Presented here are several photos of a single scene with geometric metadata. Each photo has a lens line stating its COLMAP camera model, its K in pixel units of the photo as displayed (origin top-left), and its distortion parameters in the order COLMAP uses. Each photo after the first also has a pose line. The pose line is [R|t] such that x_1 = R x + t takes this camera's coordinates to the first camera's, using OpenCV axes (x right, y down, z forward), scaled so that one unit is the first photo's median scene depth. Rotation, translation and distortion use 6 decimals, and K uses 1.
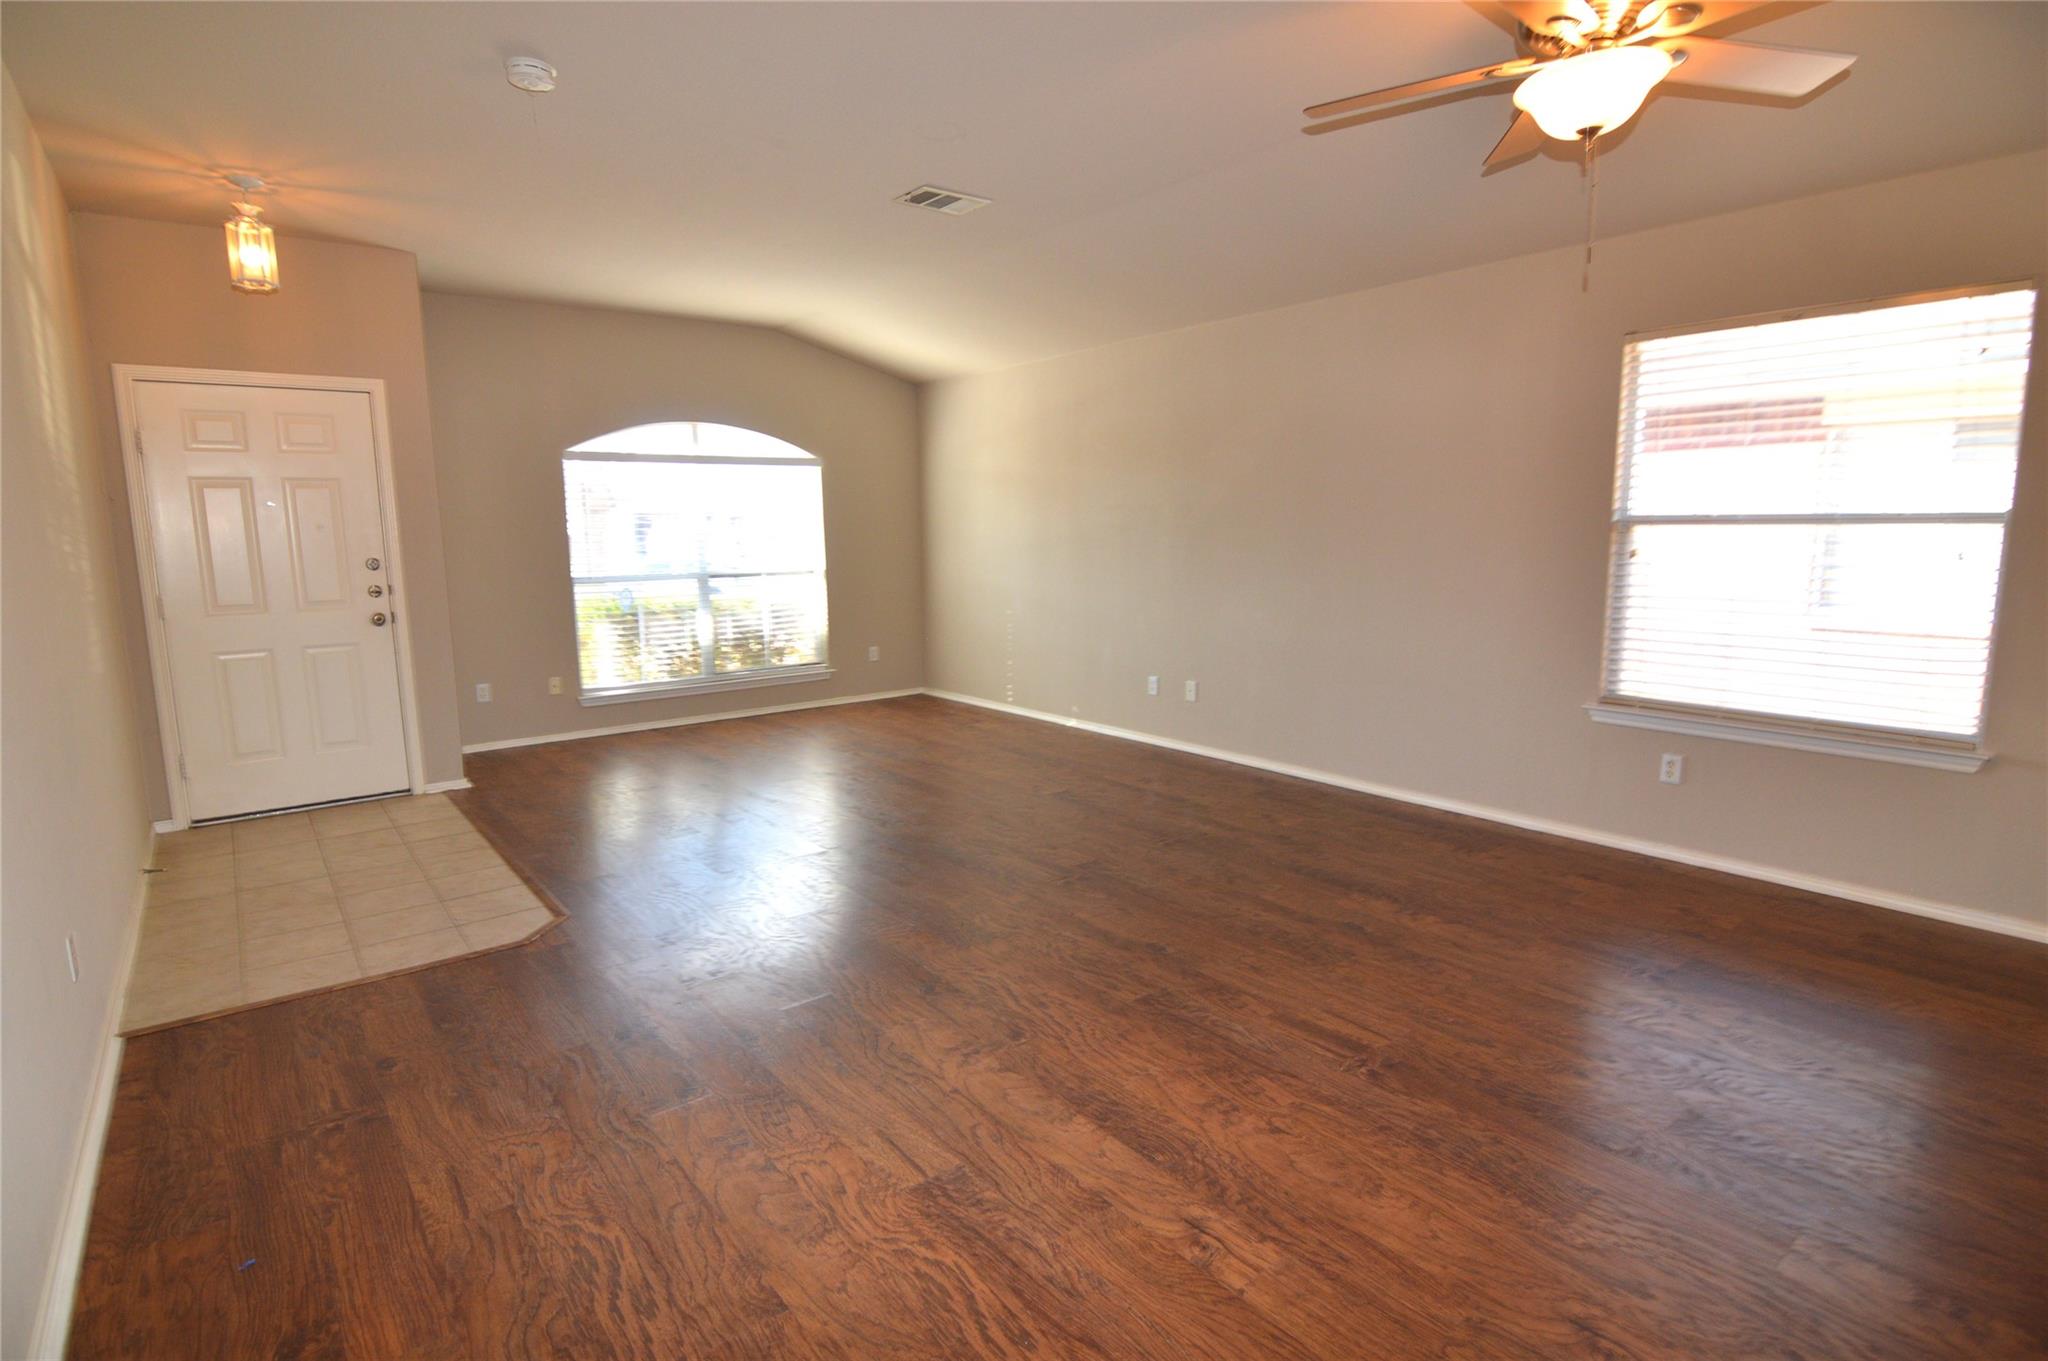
lens RADIAL K [[992.0, 0, 1008.1], [0, 992.0, 672.8], [0, 0, 1]] dist [-0.001046, -0.000285]
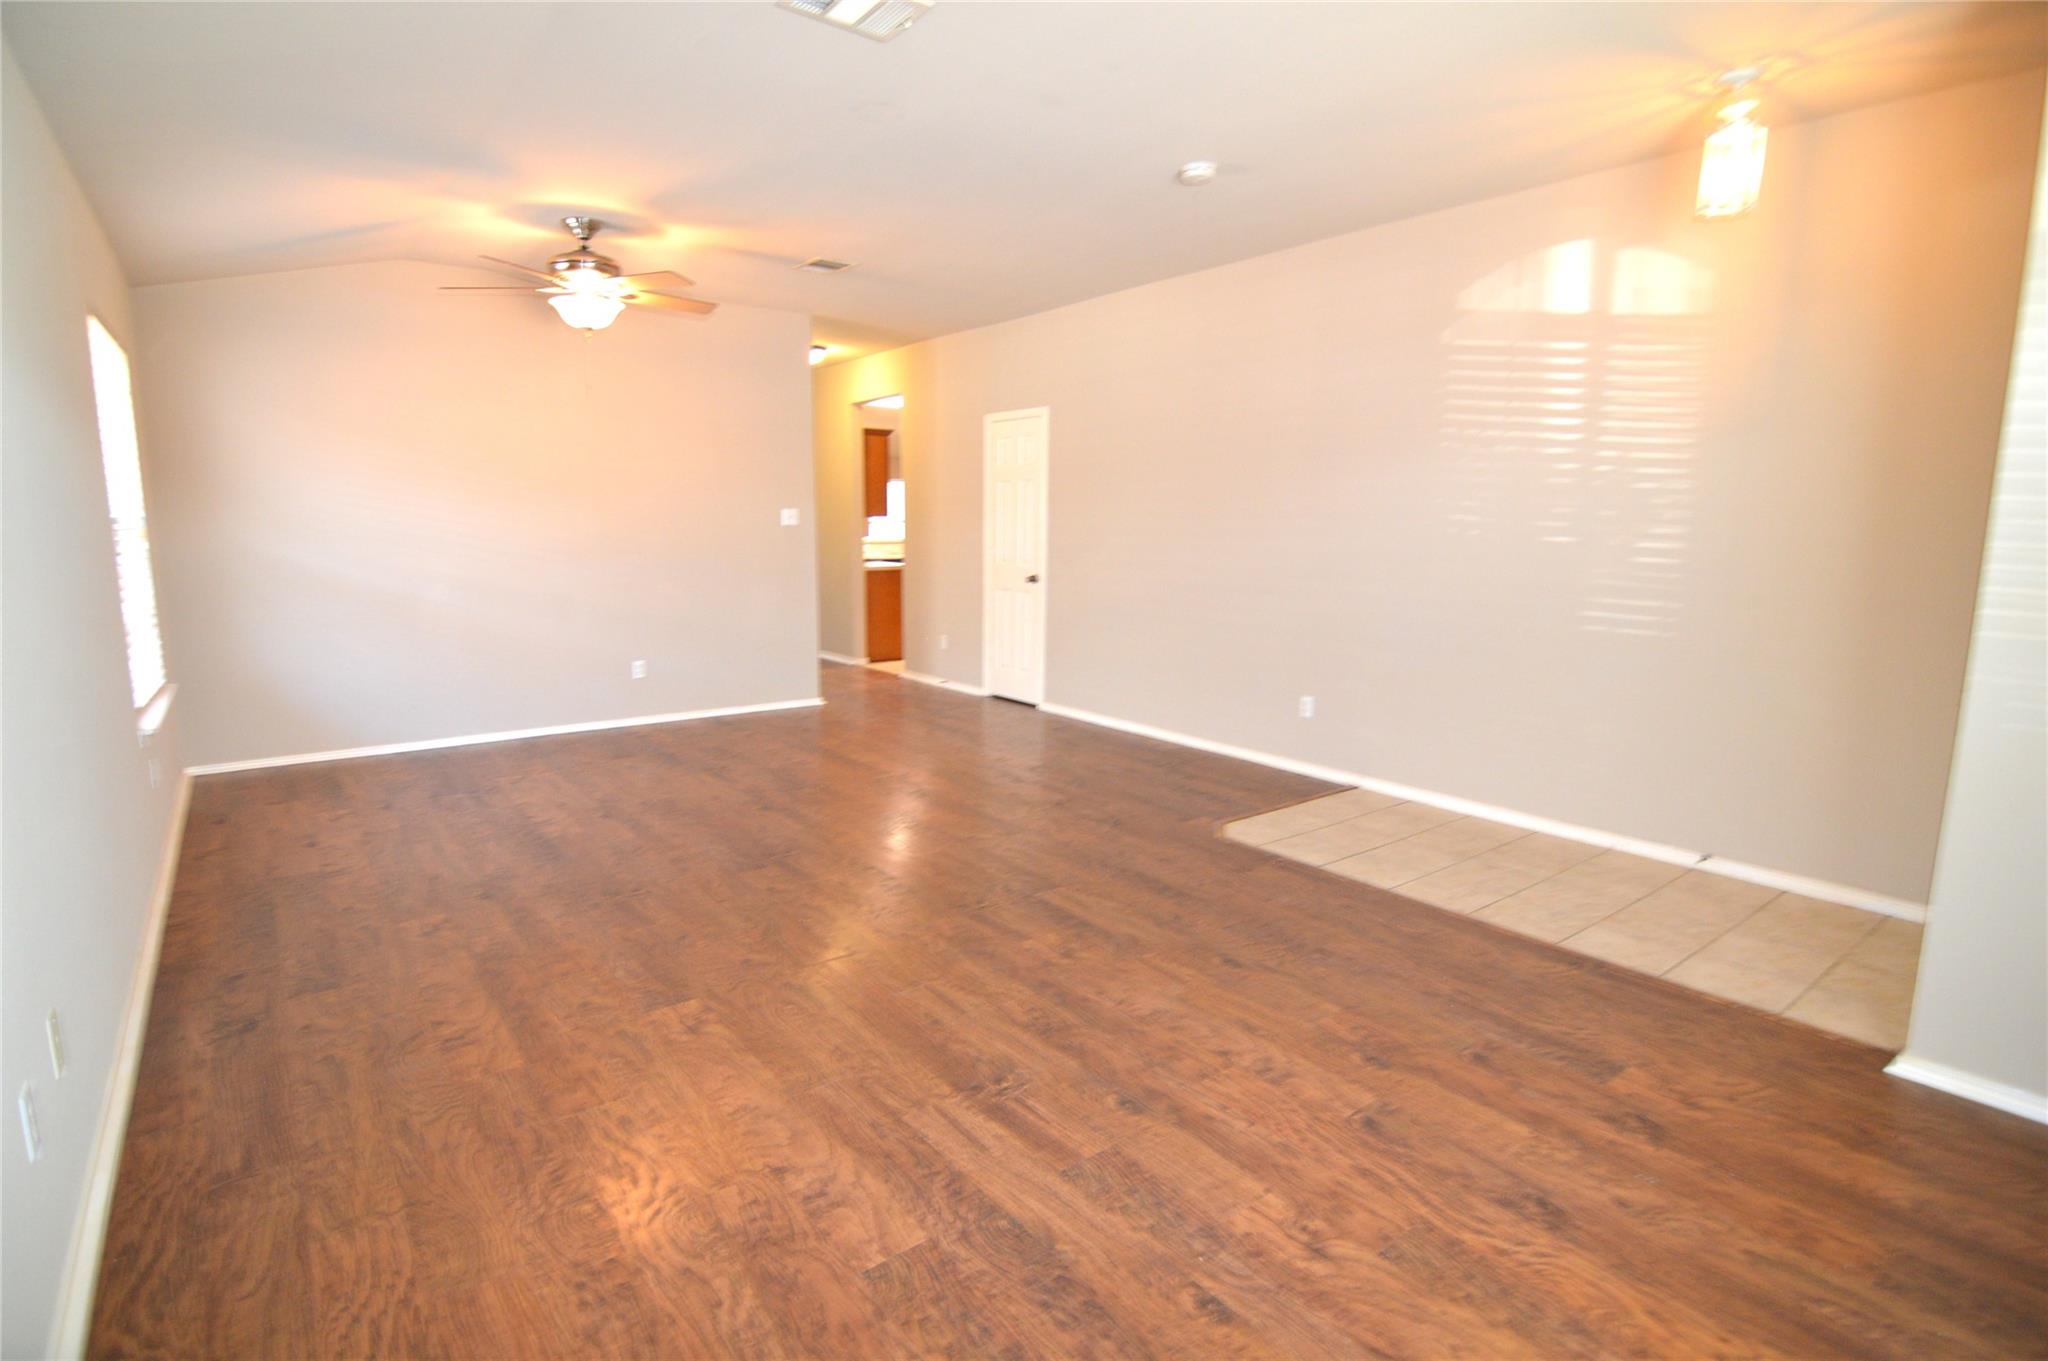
lens RADIAL K [[1010.8, 0, 1005.6], [0, 1010.8, 676.5], [0, 0, 1]] dist [0.000213, -0.015656]
pose [[-0.999750, 0.004903, 0.021802, -0.214286], [0.011156, 0.954865, 0.296831, -0.310335], [-0.019363, 0.297000, -0.954681, 2.126452]]
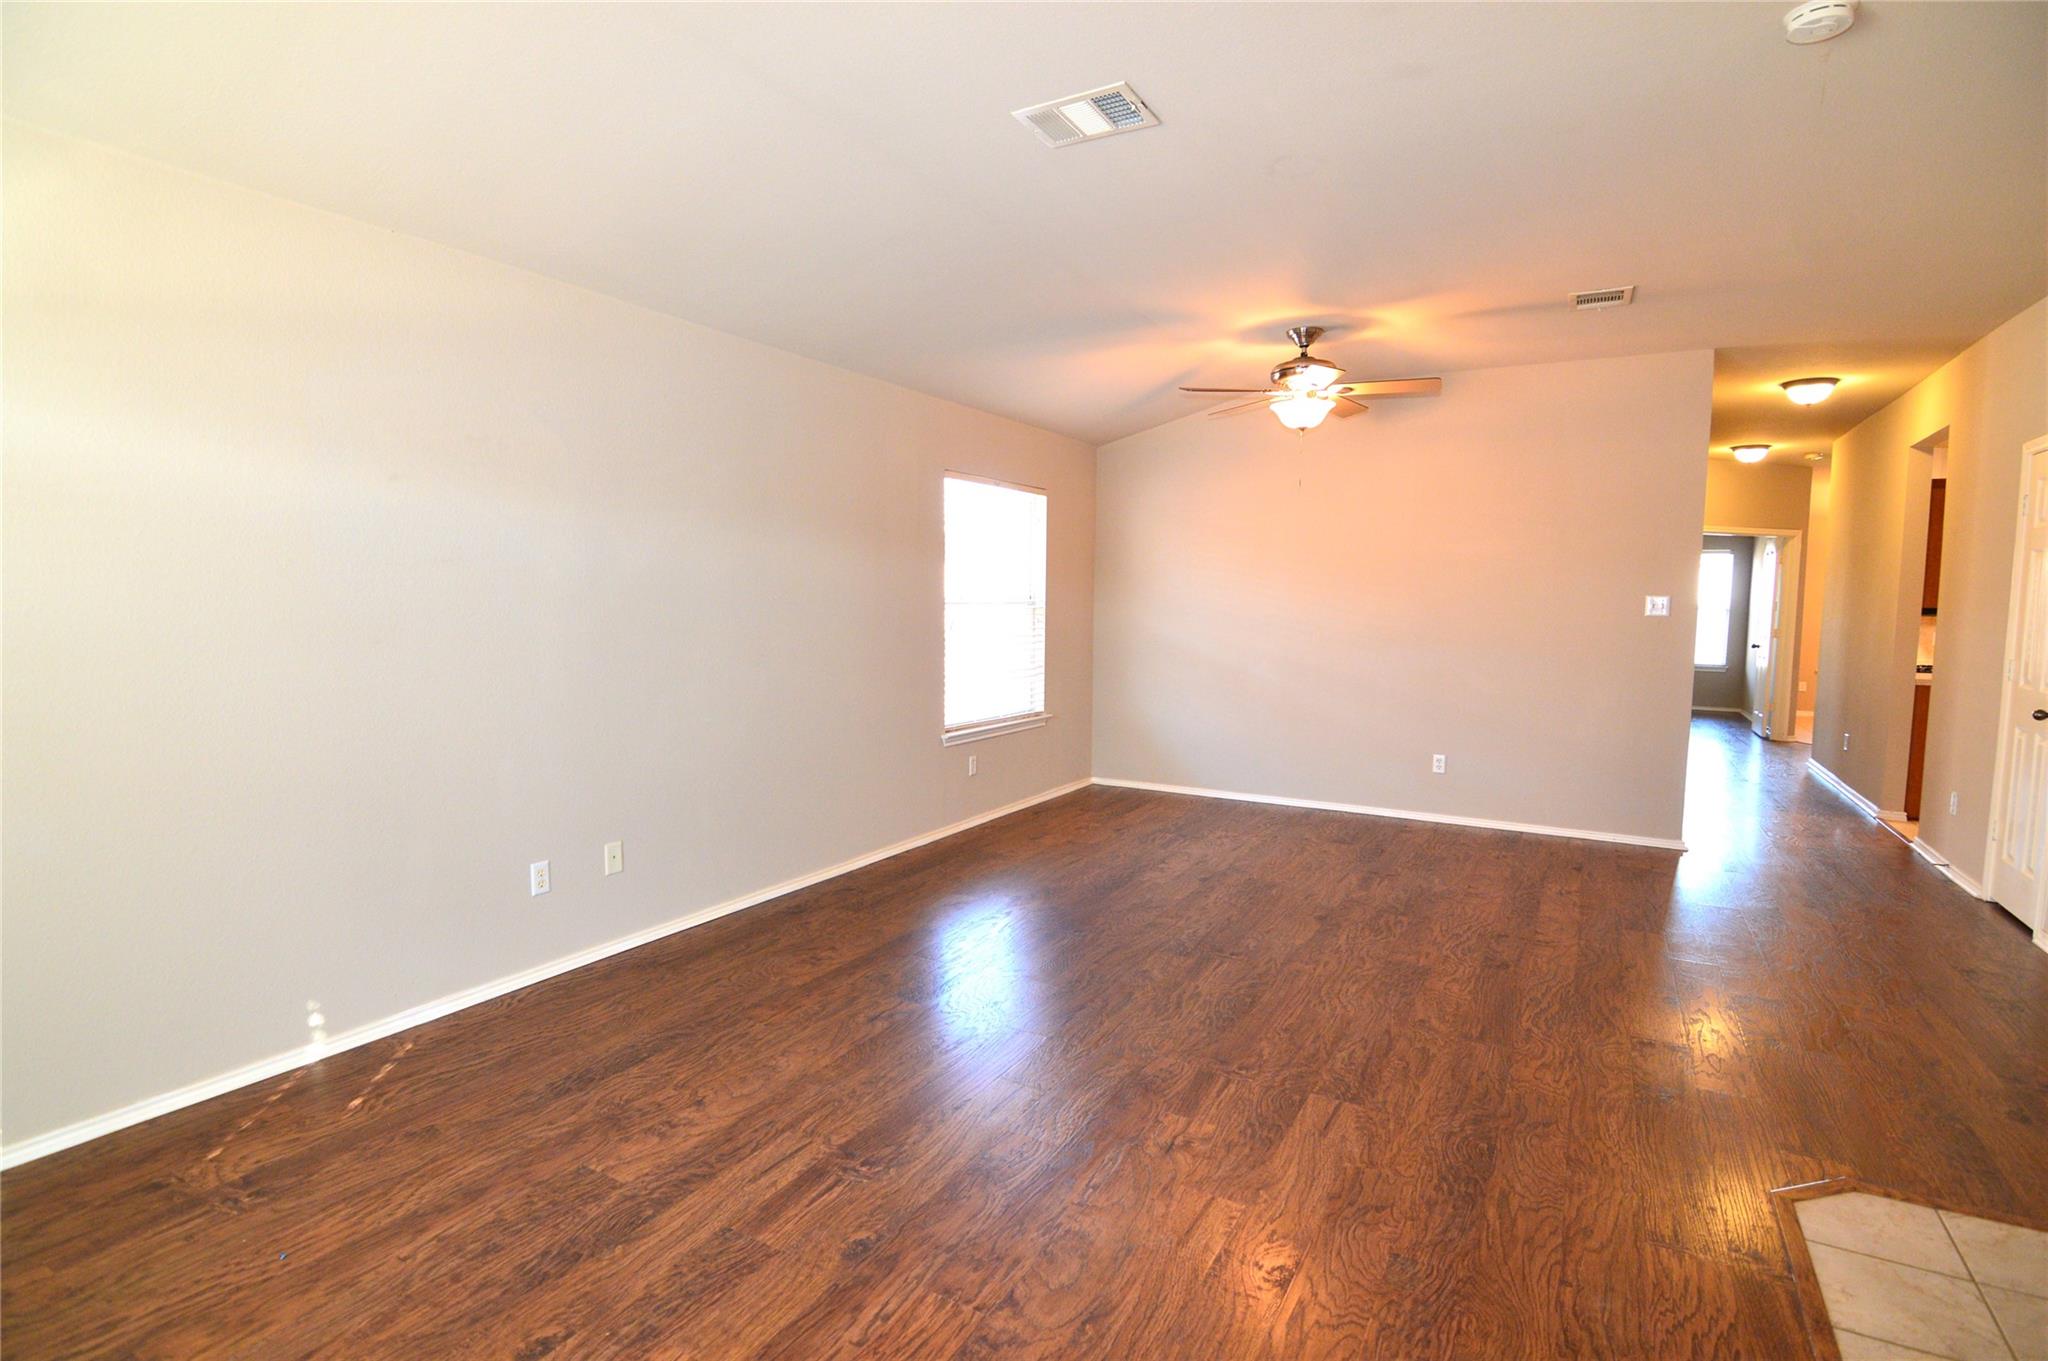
lens RADIAL K [[1010.8, 0, 1005.6], [0, 1010.8, 676.5], [0, 0, 1]] dist [0.000213, -0.015656]
pose [[-0.366541, -0.062893, 0.928274, -0.851139], [0.132717, 0.983976, 0.119072, -0.236845], [-0.920887, 0.166842, -0.352321, 1.645512]]
